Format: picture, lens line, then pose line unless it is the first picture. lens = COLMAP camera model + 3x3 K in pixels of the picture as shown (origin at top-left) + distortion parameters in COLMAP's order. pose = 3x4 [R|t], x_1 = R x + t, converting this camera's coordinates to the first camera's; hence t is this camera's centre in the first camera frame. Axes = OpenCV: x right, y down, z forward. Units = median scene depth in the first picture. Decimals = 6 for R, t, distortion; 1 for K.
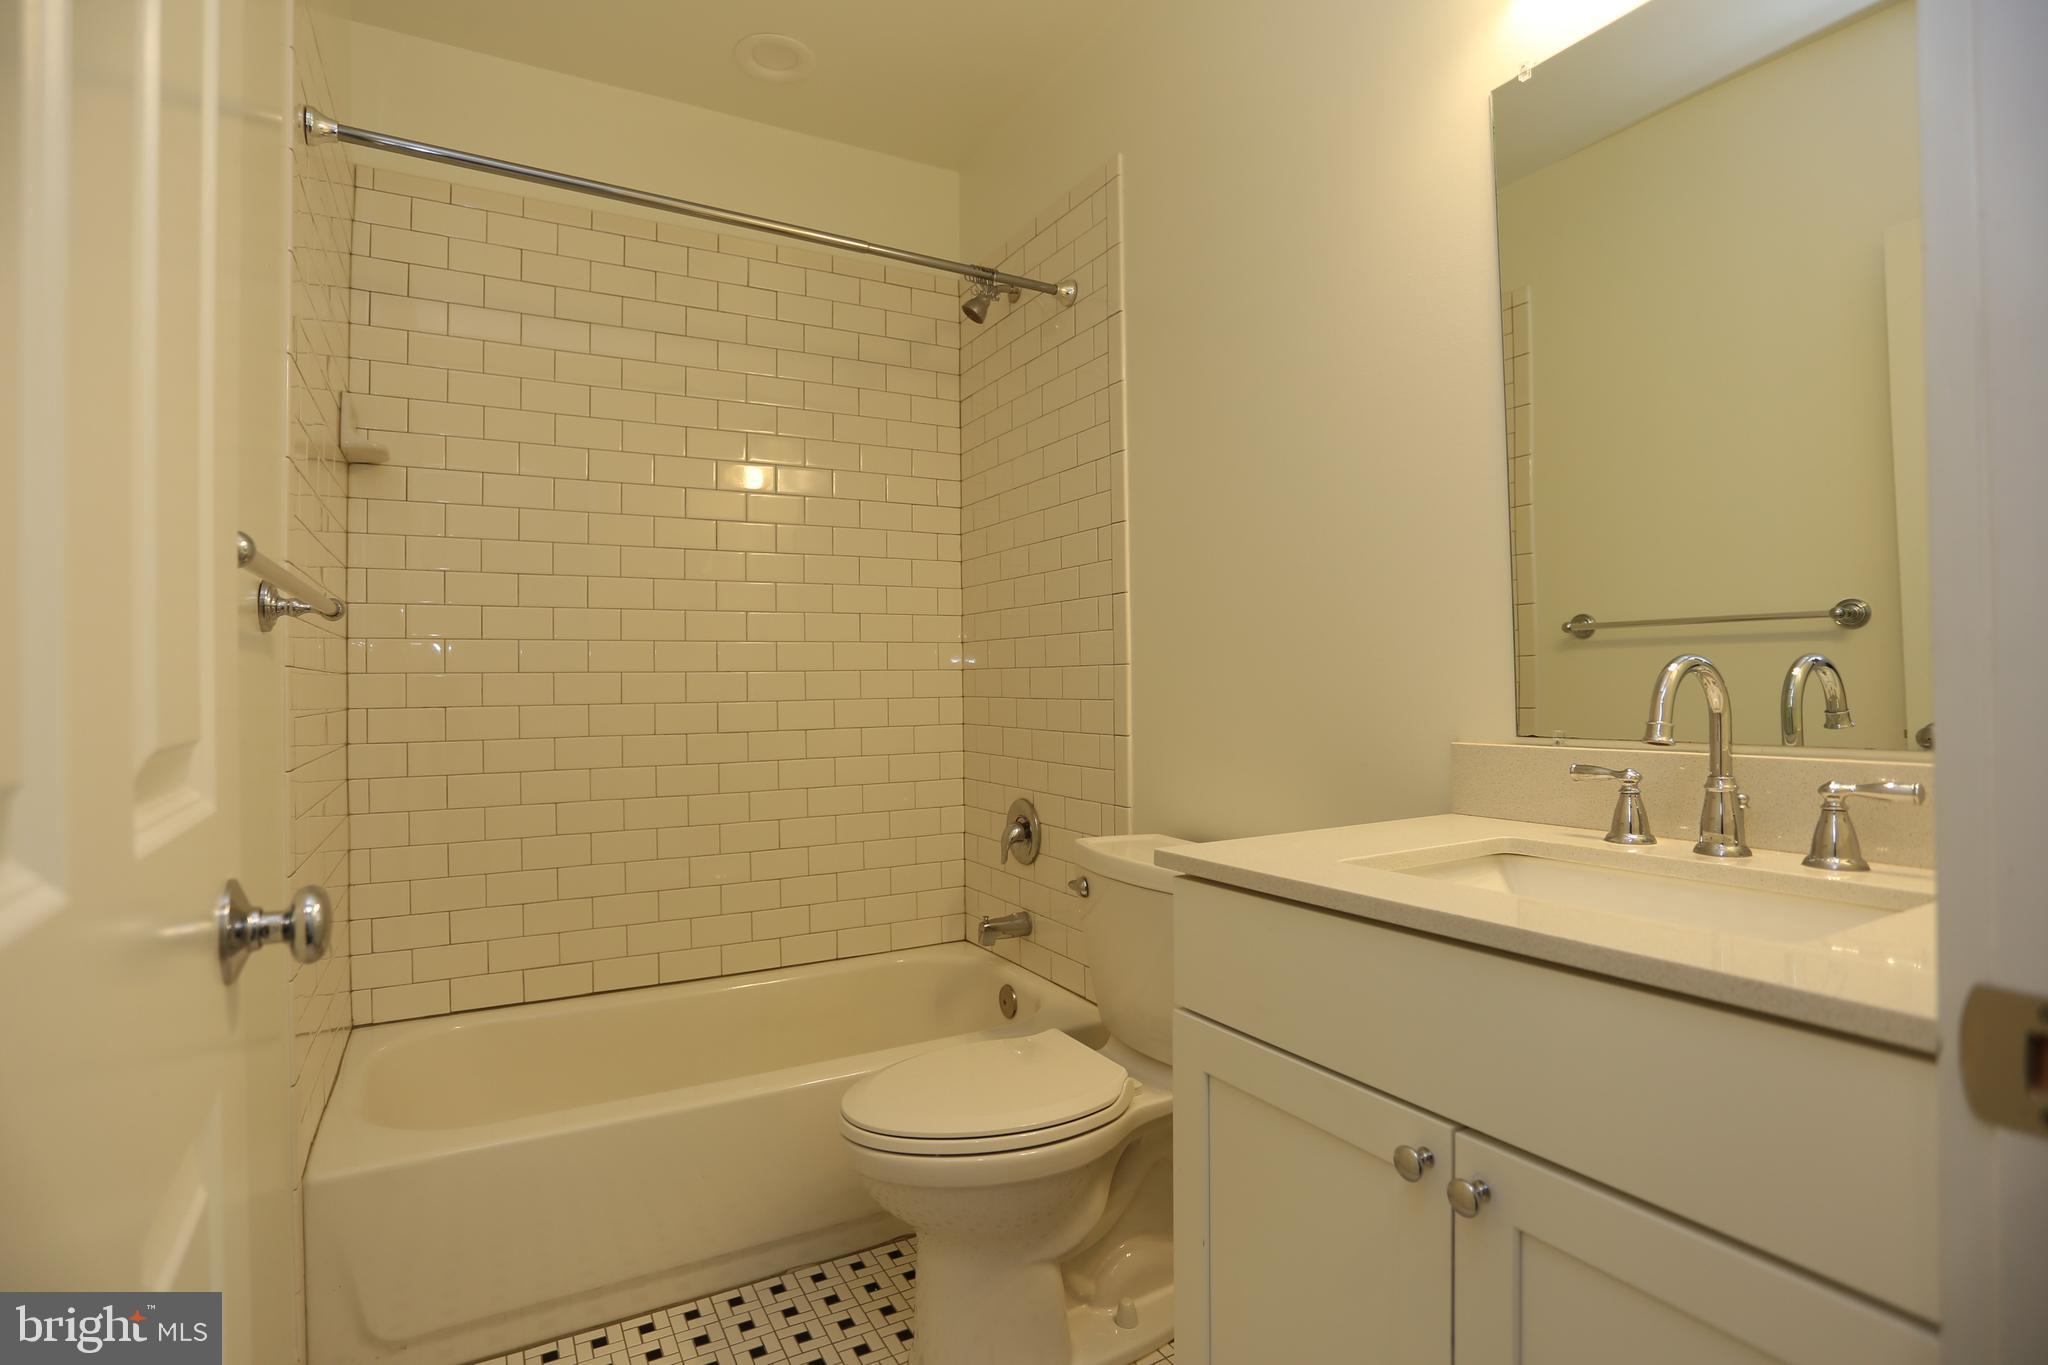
lens RADIAL K [[994.2, 0, 1012.9], [0, 994.2, 677.8], [0, 0, 1]] dist [-0.078800, 0.032635]
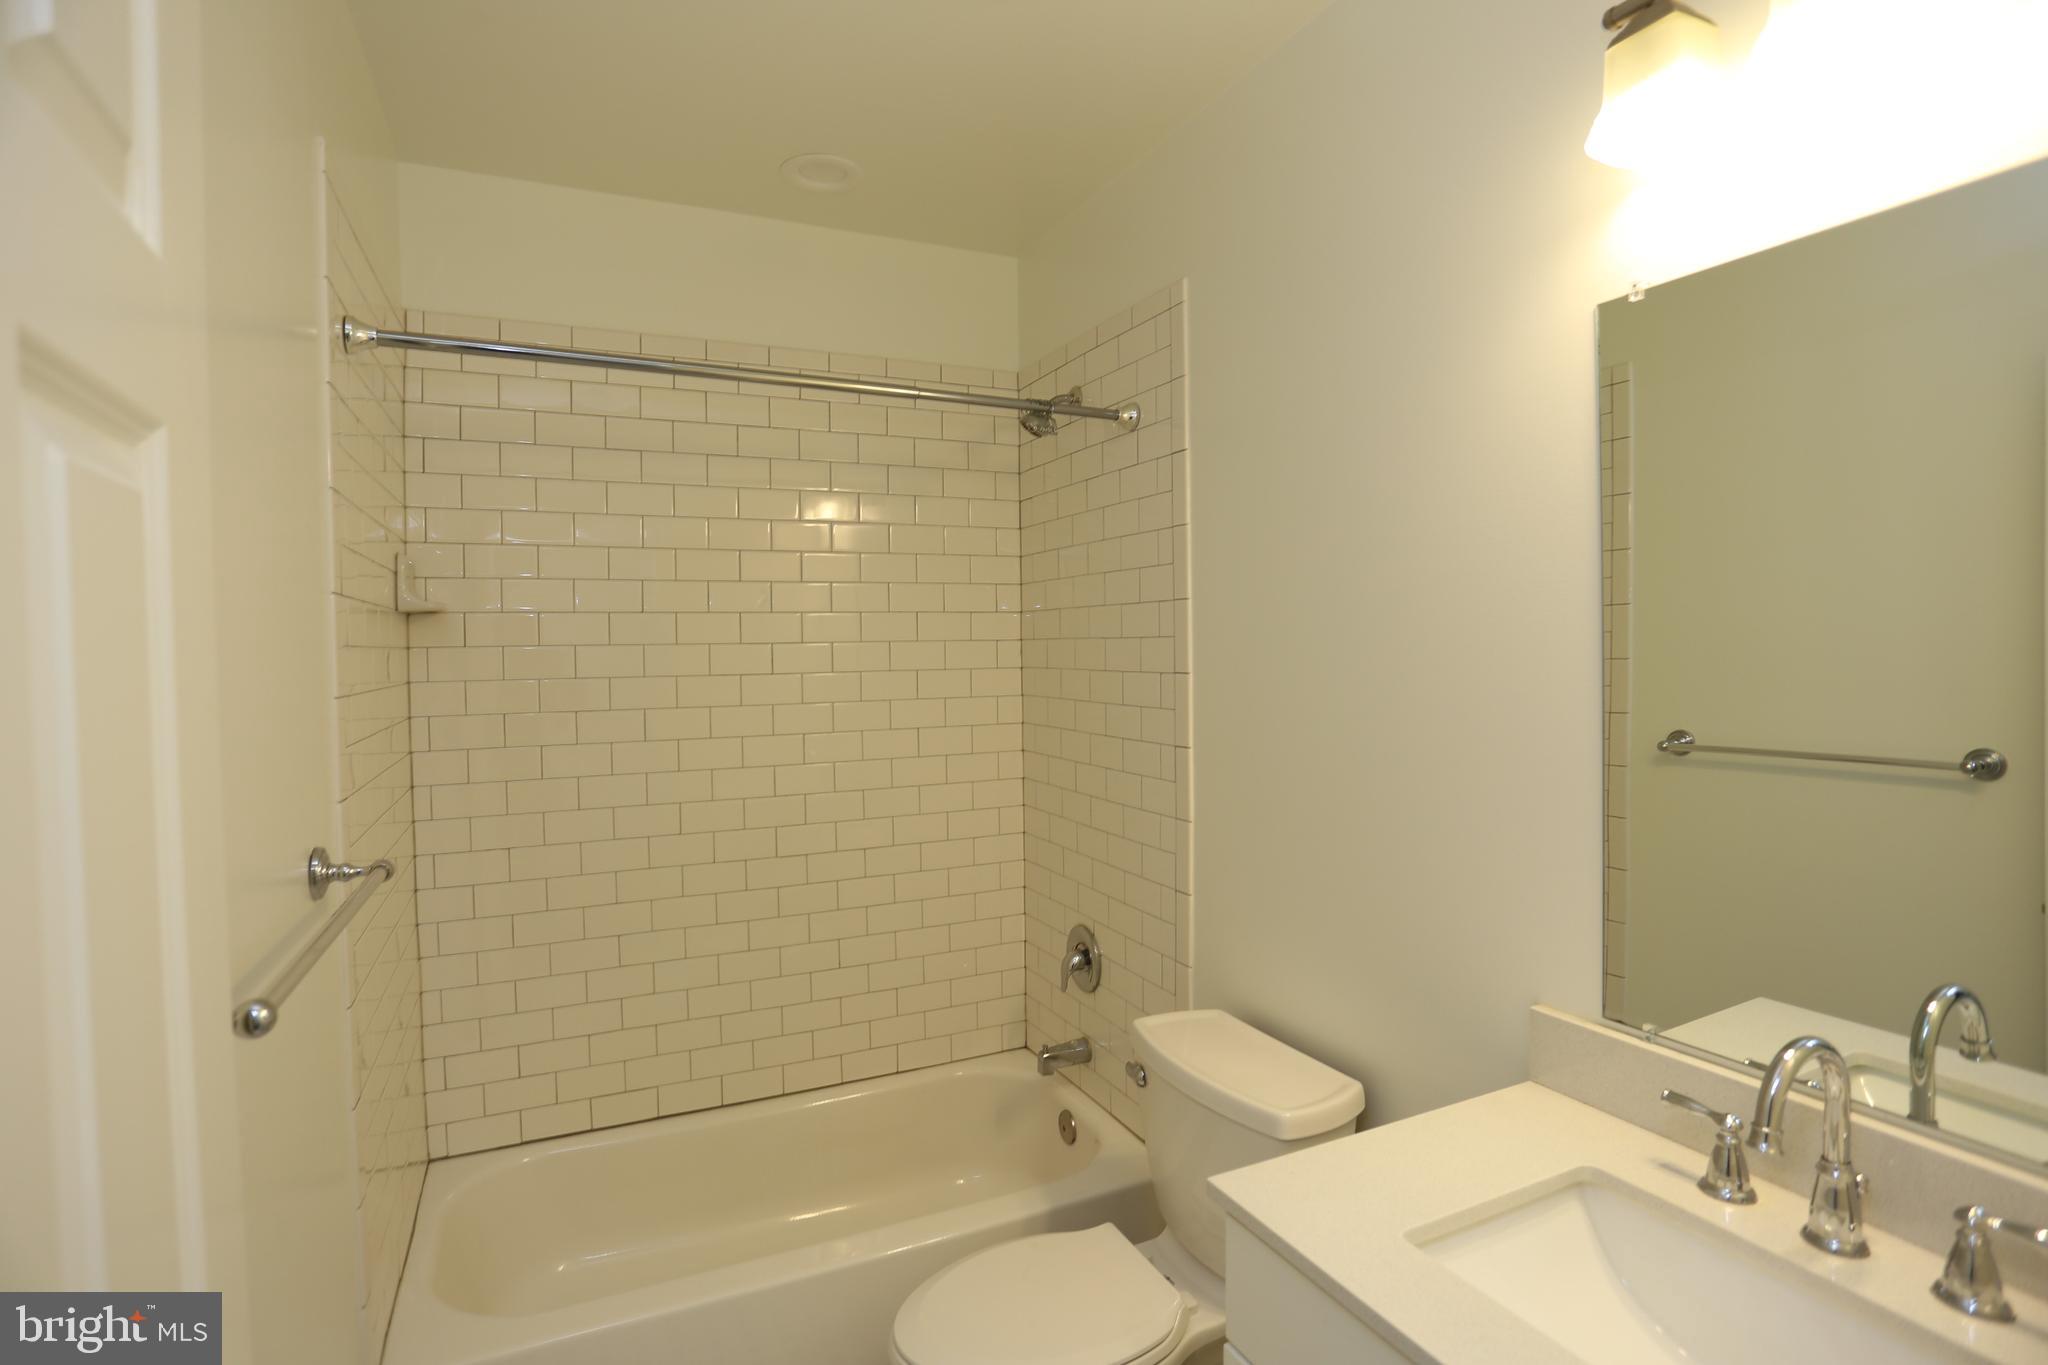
lens RADIAL K [[994.2, 0, 1012.9], [0, 994.2, 677.8], [0, 0, 1]] dist [-0.078800, 0.032635]
pose [[0.997480, 0.000536, -0.070950, 0.010626], [0.002022, 0.999351, 0.035976, -0.170652], [0.070923, -0.036029, 0.996831, 0.030124]]
